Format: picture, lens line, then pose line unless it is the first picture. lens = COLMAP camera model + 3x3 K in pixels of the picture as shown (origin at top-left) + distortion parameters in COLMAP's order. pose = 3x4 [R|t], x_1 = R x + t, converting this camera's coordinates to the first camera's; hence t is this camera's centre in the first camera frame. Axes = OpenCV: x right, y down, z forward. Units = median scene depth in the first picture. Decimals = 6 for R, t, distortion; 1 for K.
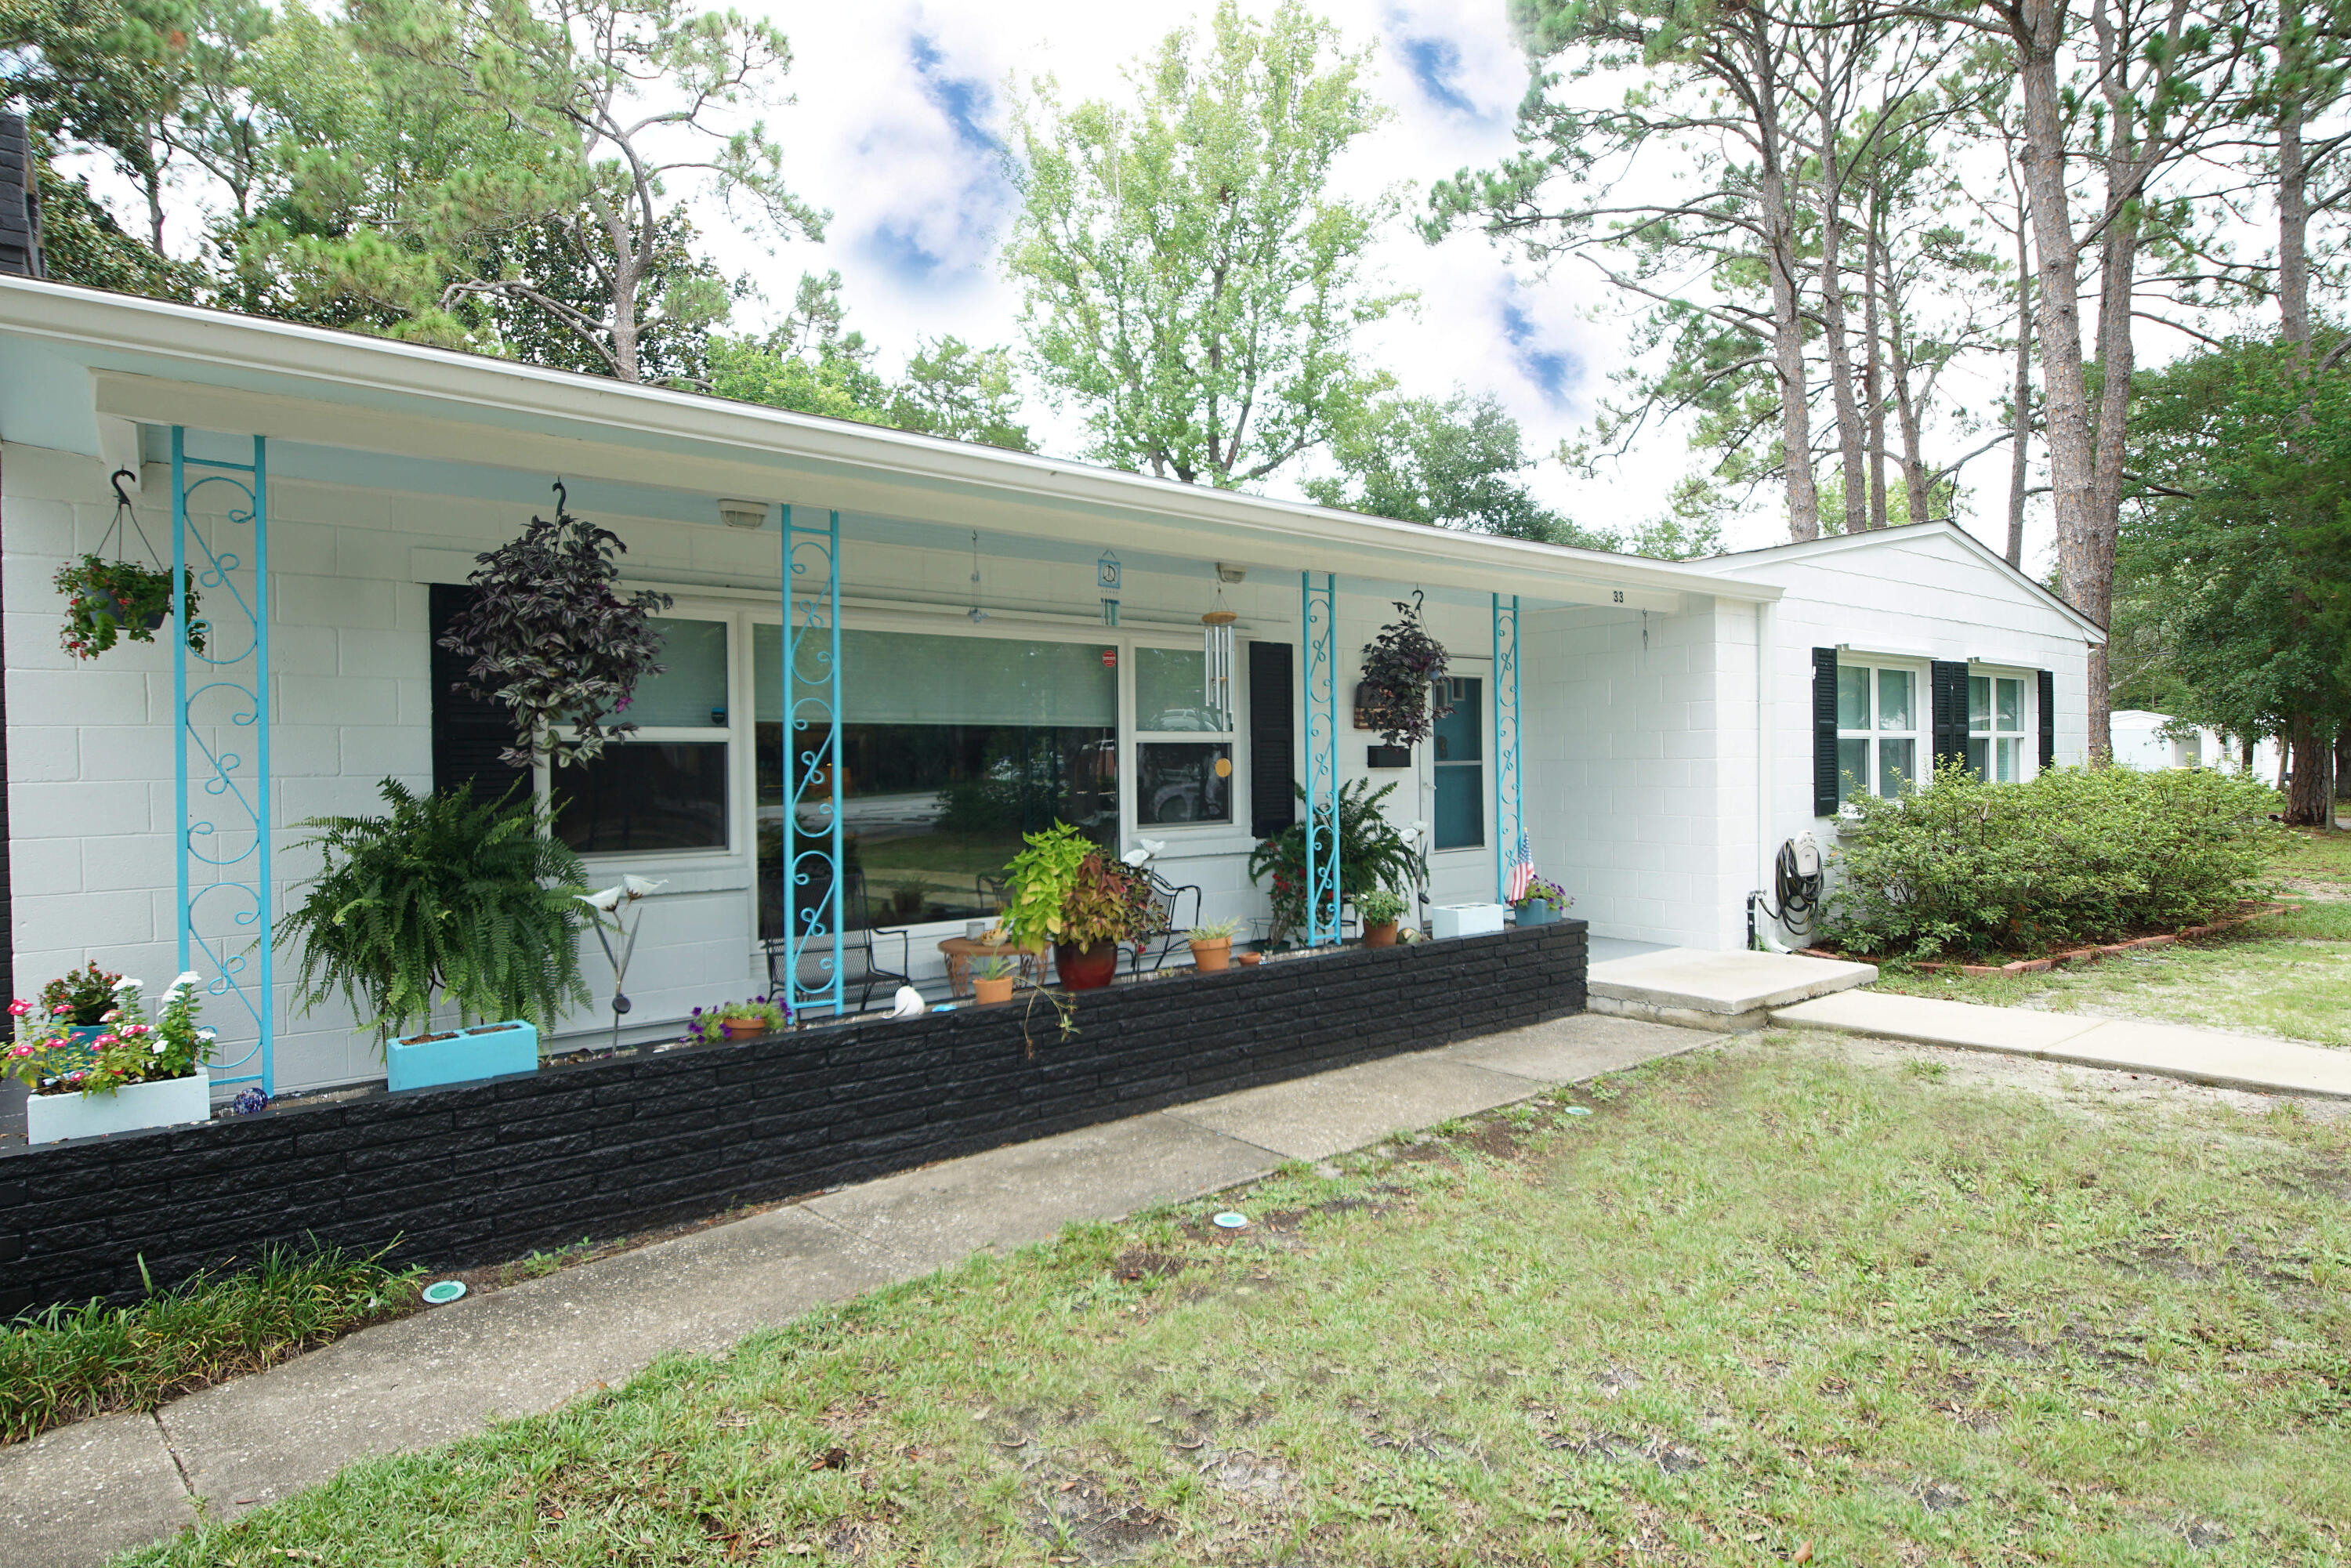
lens RADIAL K [[1253.8, 0, 1154.9], [0, 1253.8, 795.8], [0, 0, 1]] dist [0.022511, -0.024294]
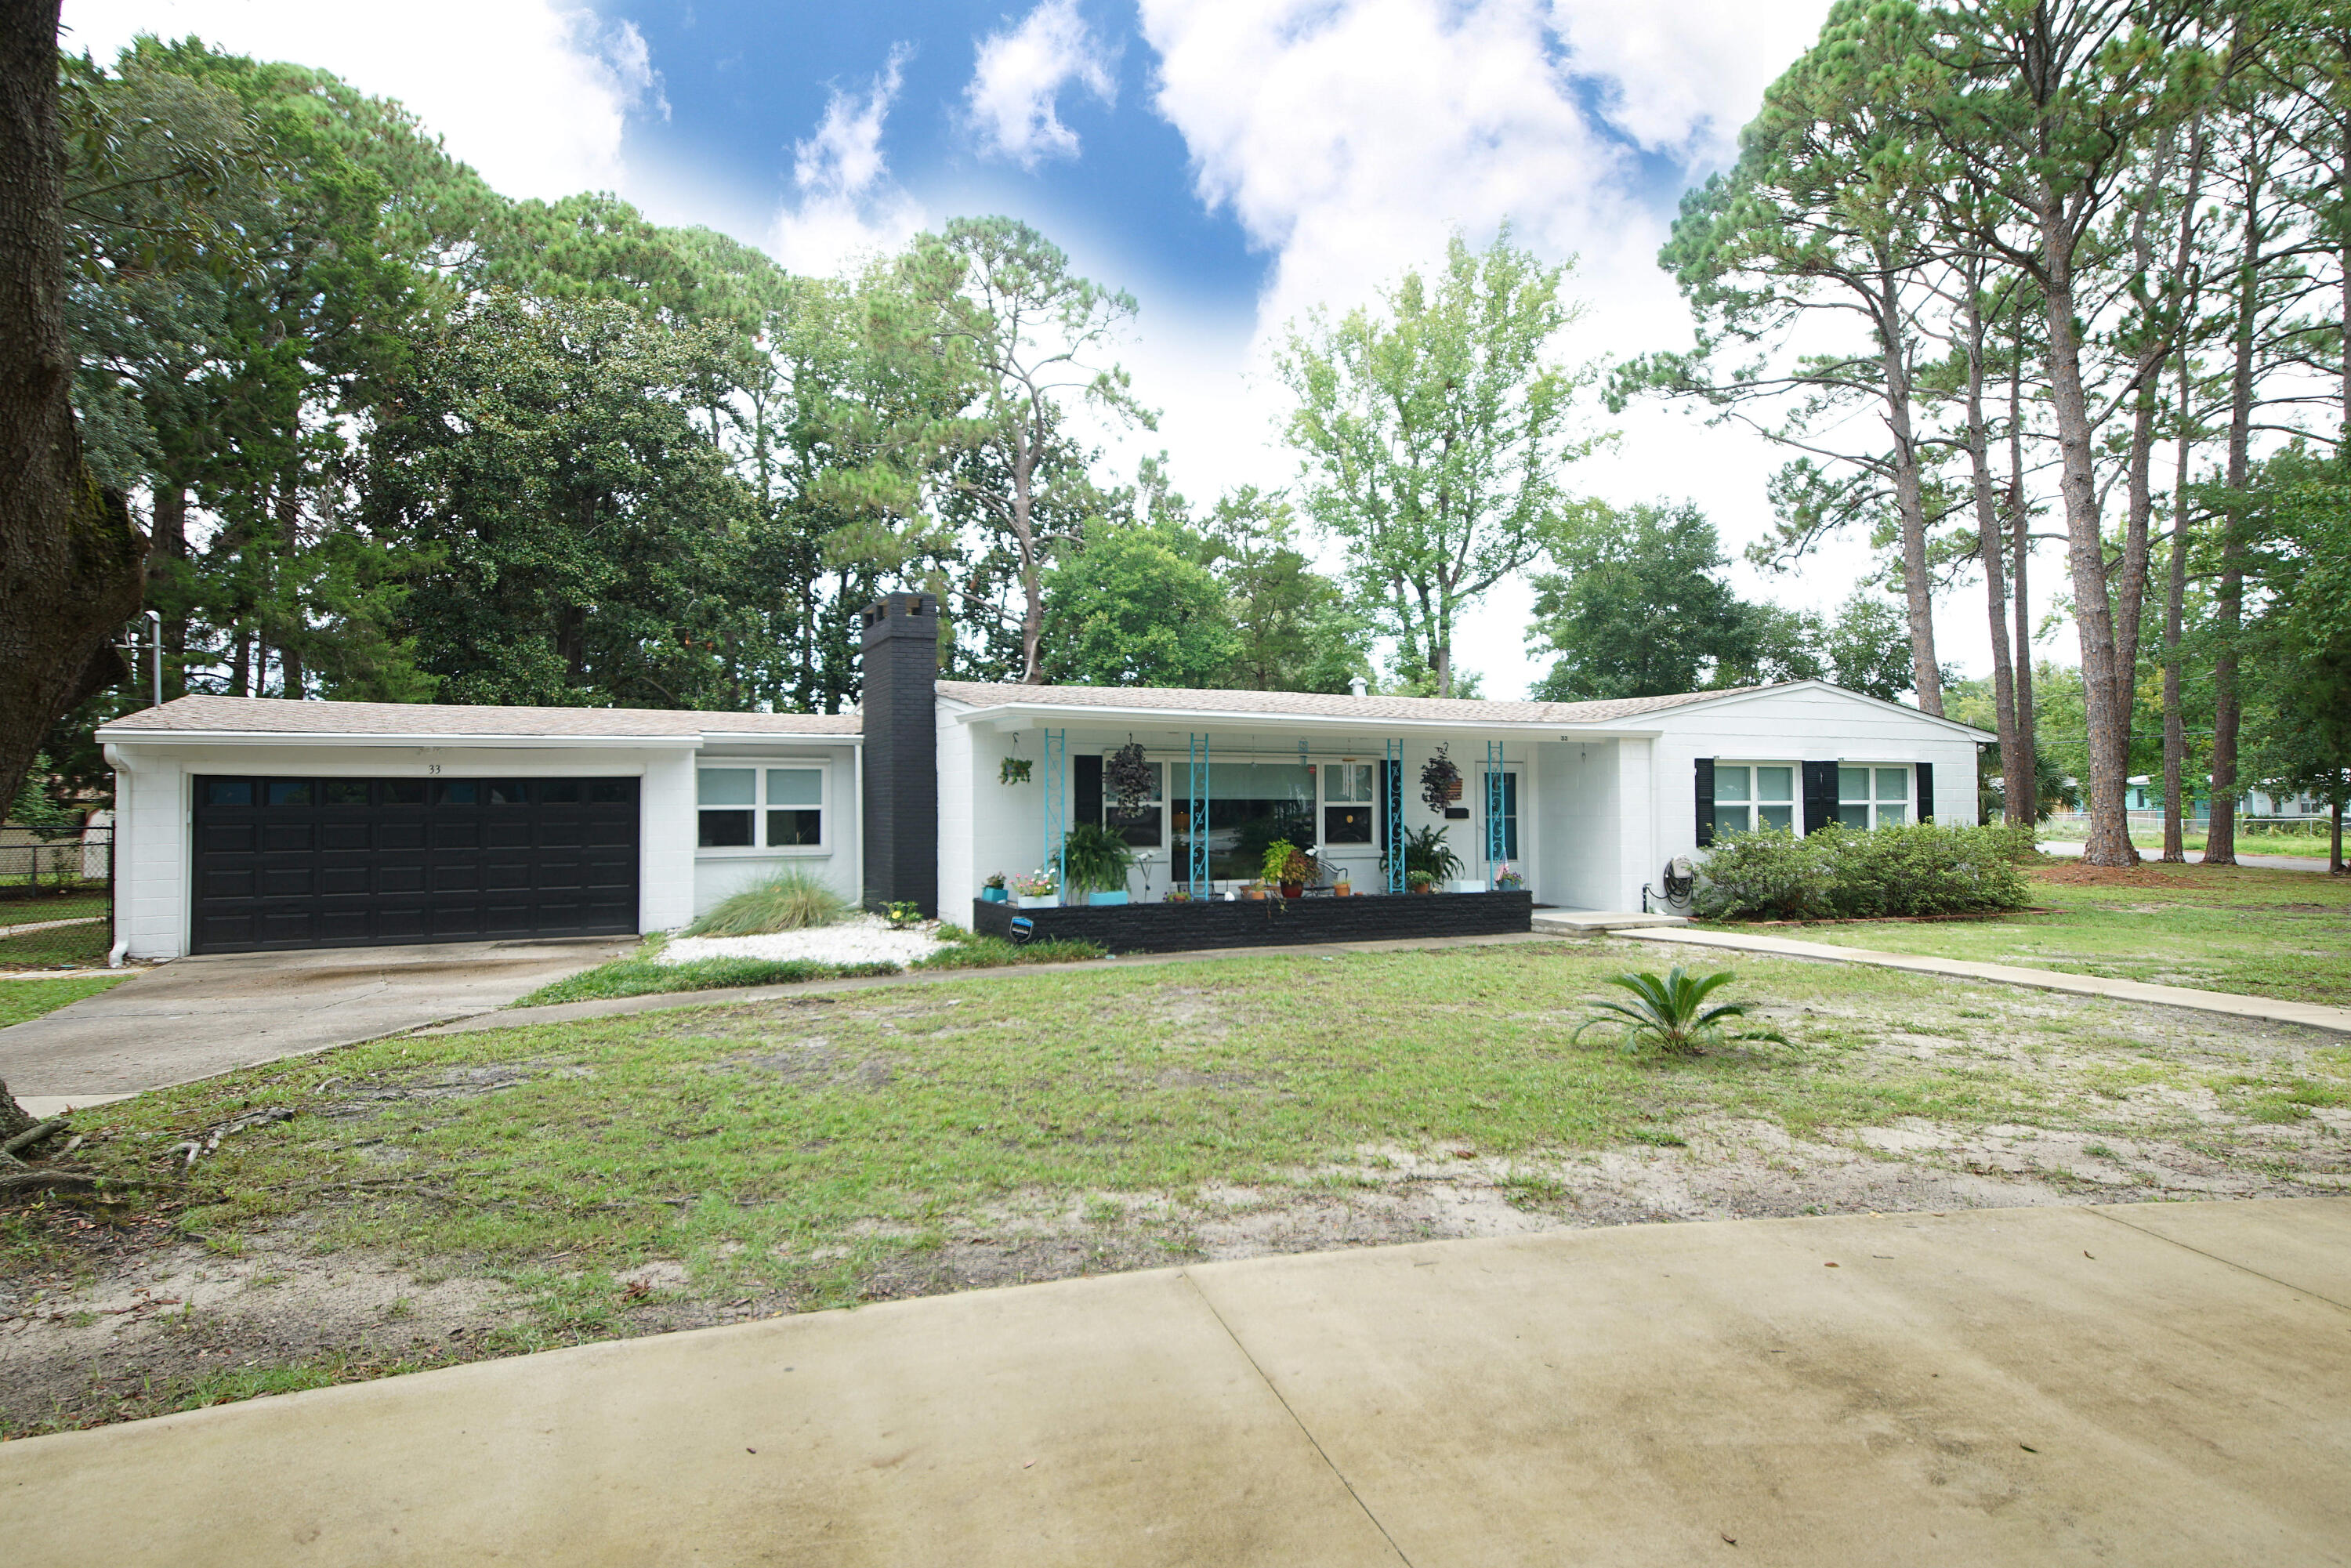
lens RADIAL K [[1253.8, 0, 1156.6], [0, 1253.8, 794.1], [0, 0, 1]] dist [0.022511, -0.024294]
pose [[0.974285, 0.009607, -0.225115, 0.055696], [-0.016836, 0.999402, -0.030216, 0.002528], [0.224690, 0.033229, 0.973864, -0.356790]]
